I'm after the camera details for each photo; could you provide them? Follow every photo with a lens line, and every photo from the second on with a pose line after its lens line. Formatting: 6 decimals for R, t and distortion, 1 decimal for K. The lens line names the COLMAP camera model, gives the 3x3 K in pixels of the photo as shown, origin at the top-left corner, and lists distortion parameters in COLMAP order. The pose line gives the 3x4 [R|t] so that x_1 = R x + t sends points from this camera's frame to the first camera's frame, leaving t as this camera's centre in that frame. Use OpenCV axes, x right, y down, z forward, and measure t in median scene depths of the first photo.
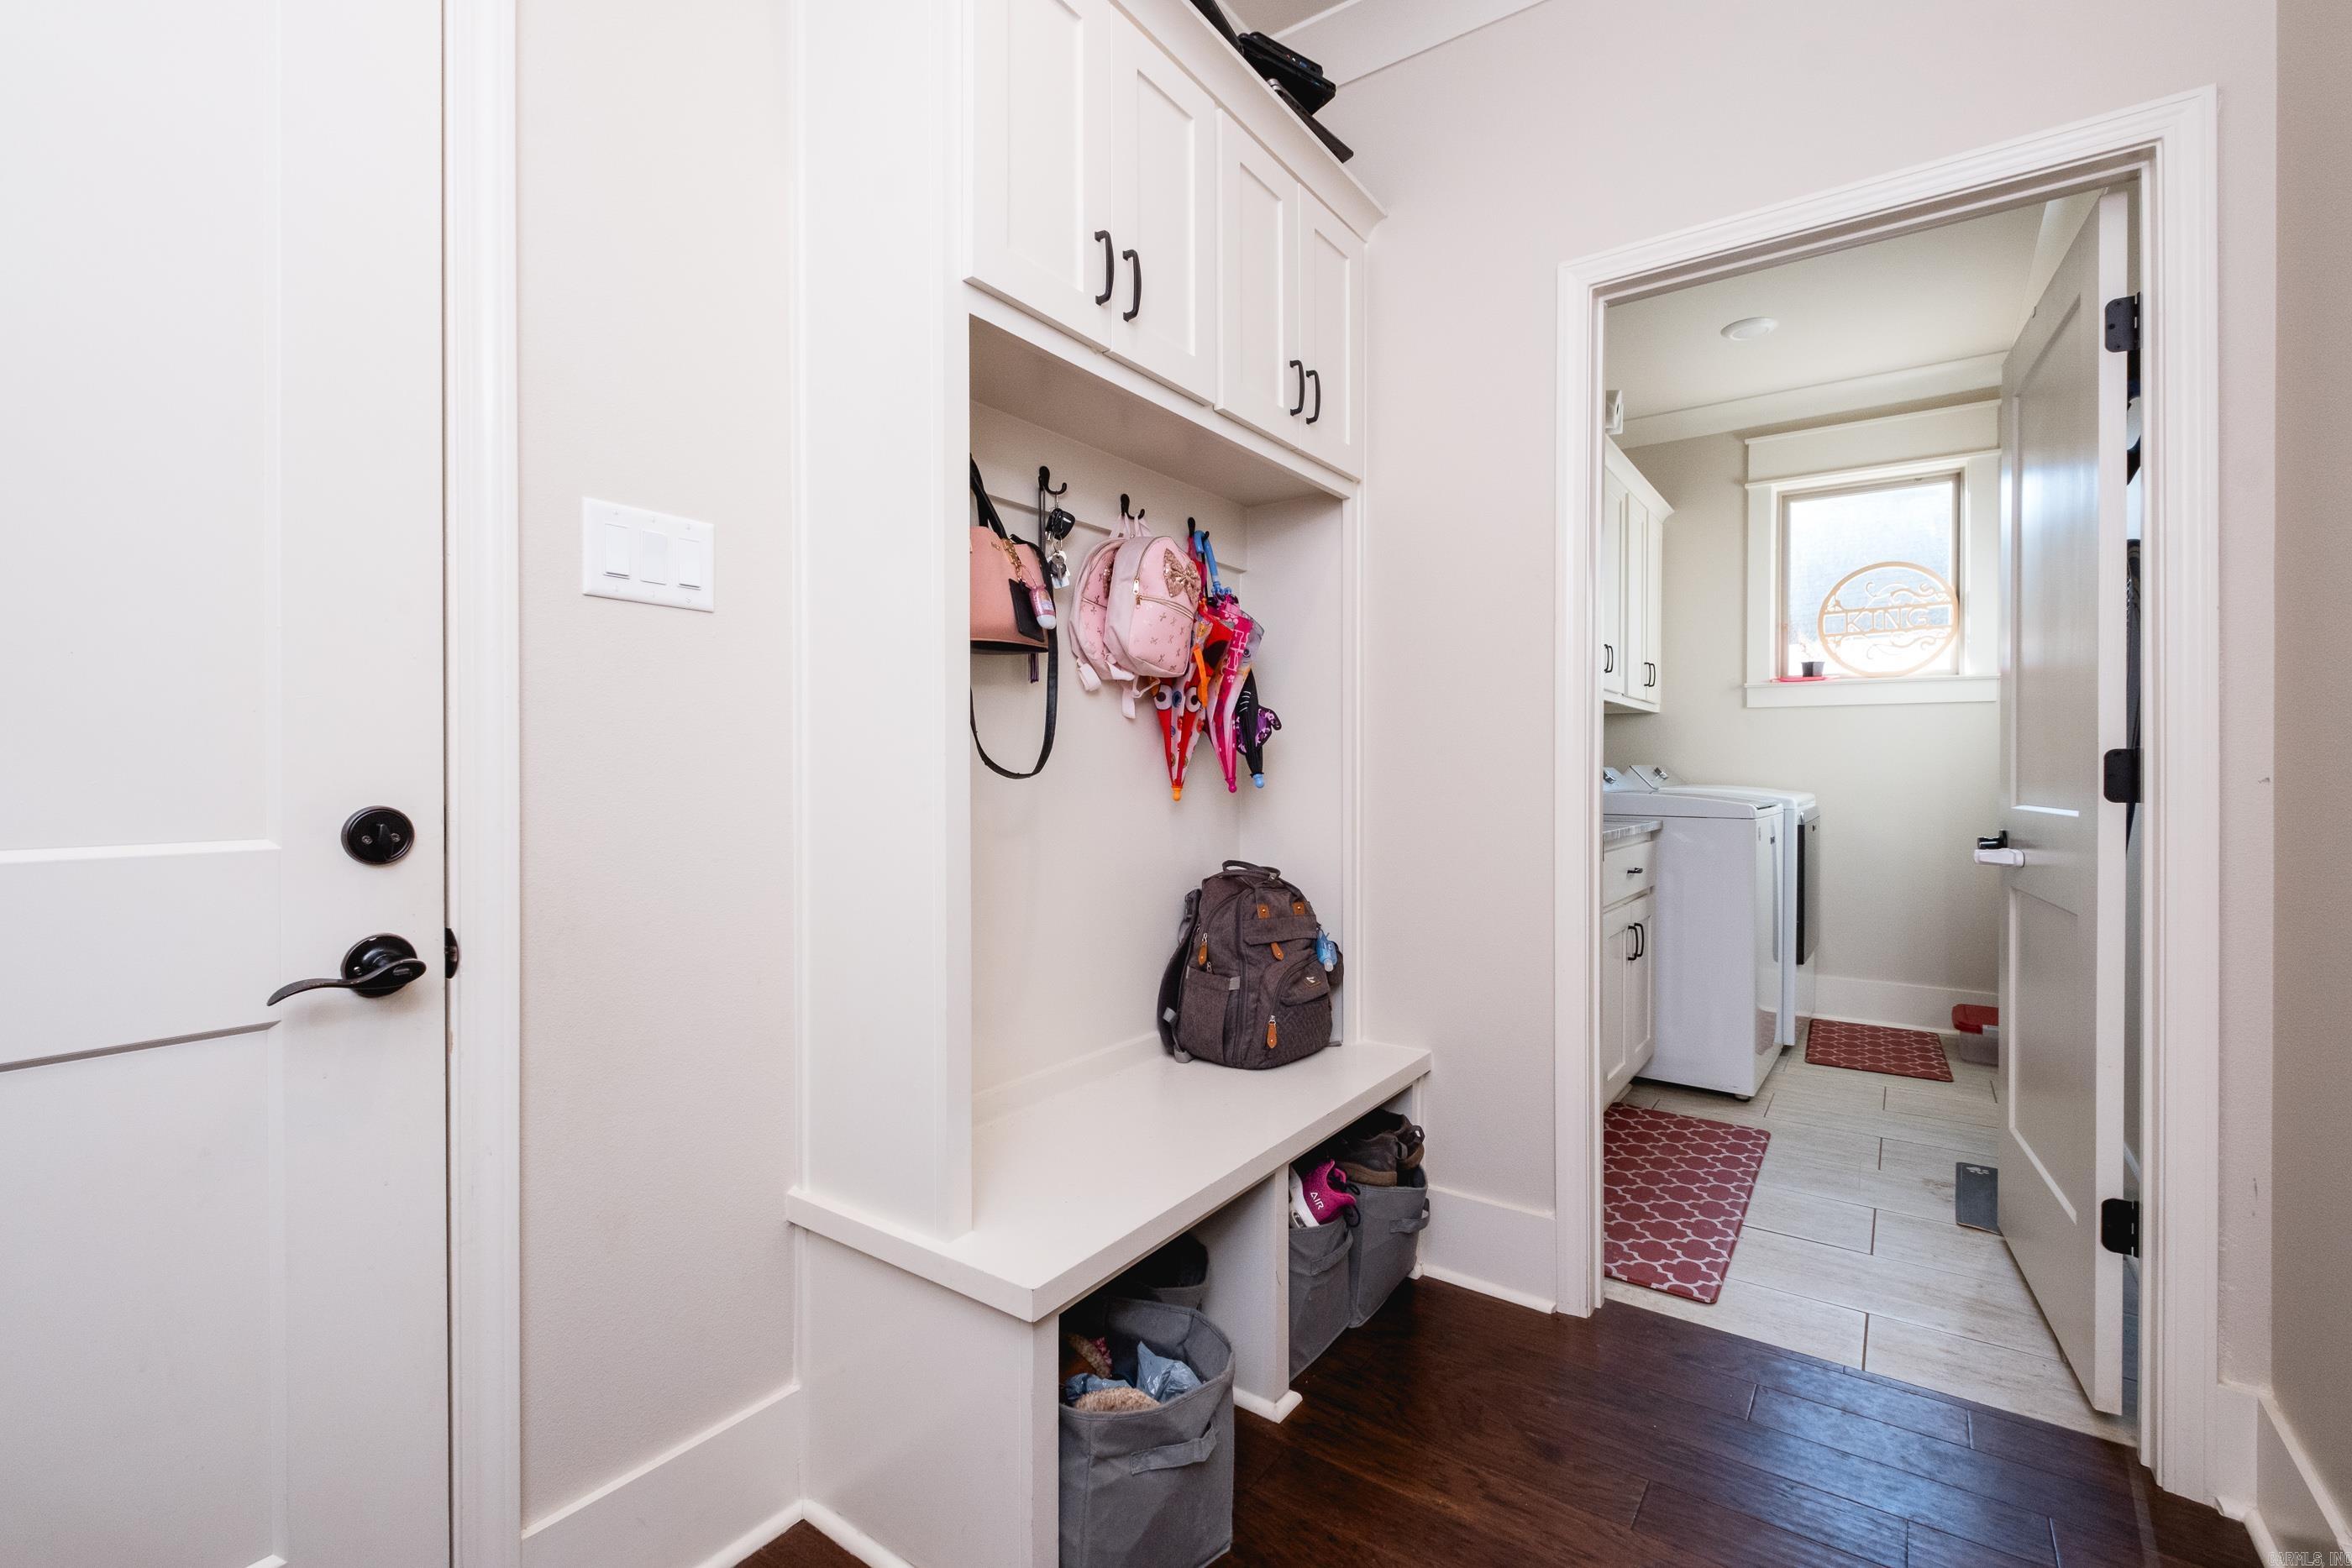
lens RADIAL K [[1028.1, 0, 1170.1], [0, 1028.1, 772.3], [0, 0, 1]] dist [-0.005897, -0.000788]
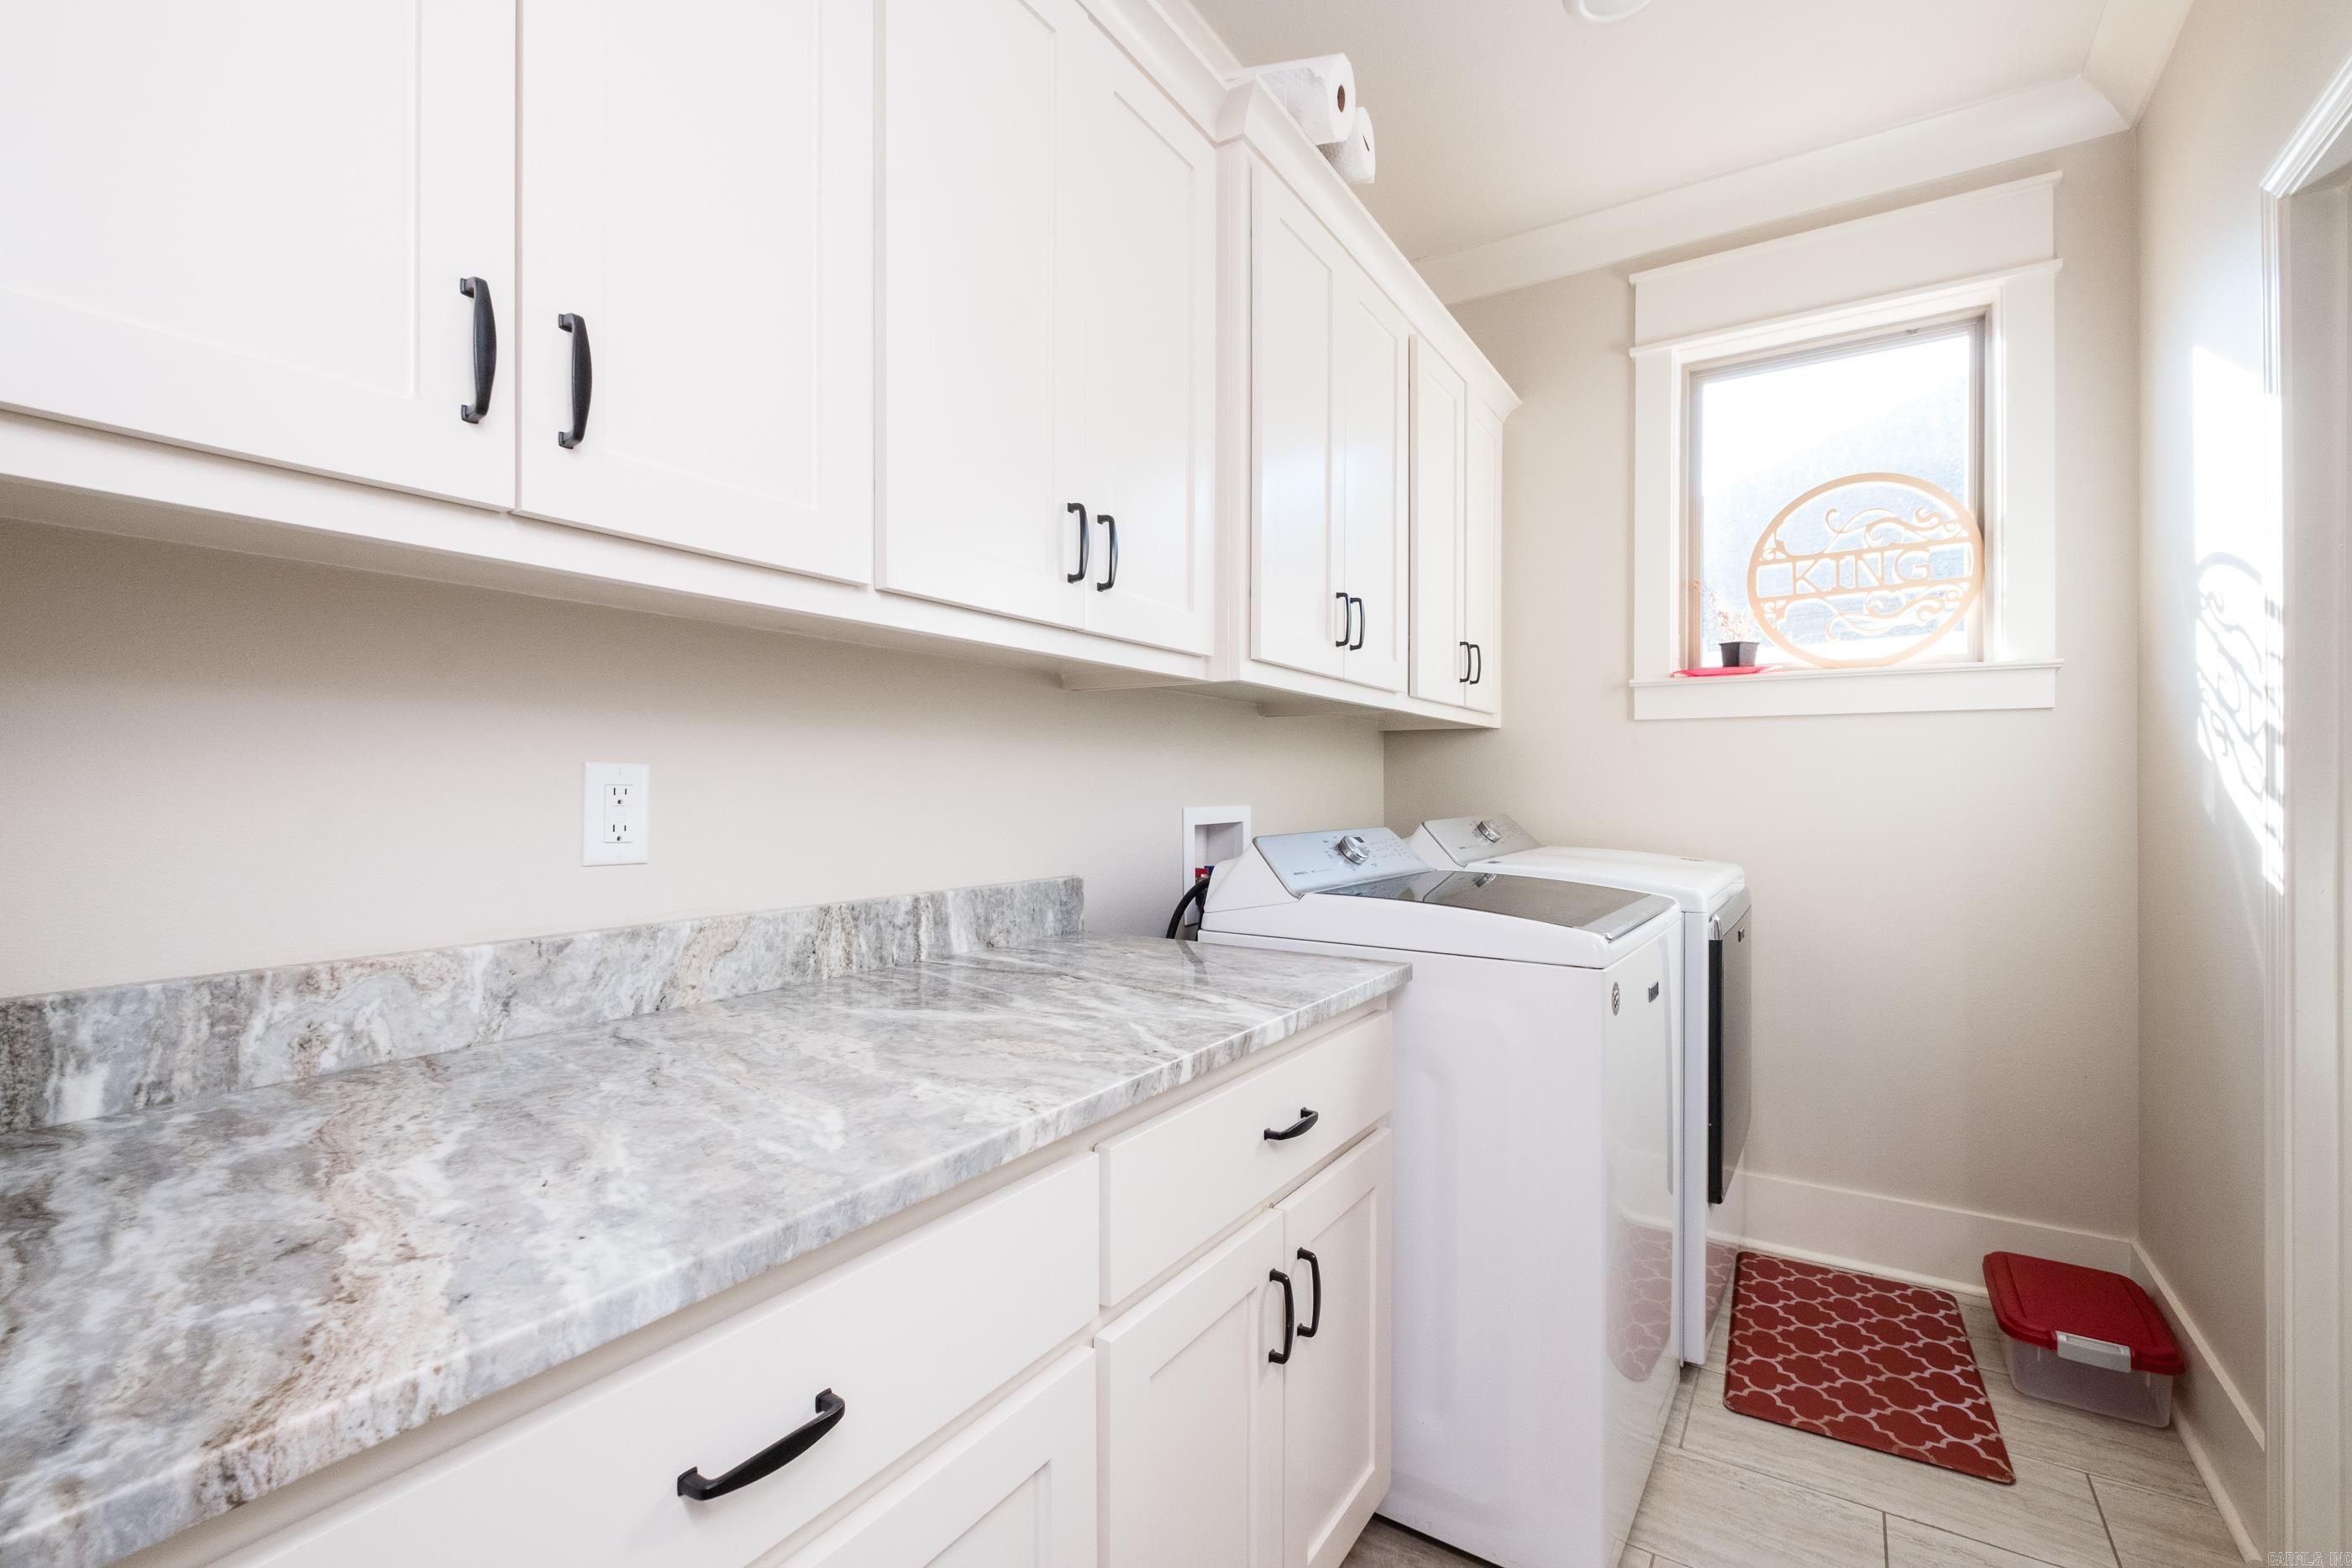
lens RADIAL K [[1028.1, 0, 1180.8], [0, 1028.1, 786.8], [0, 0, 1]] dist [-0.005897, -0.000788]
pose [[0.998590, -0.000148, 0.053092, 0.276018], [0.000496, 0.999978, -0.006551, -0.020897], [-0.053090, 0.006568, 0.998568, 0.430289]]
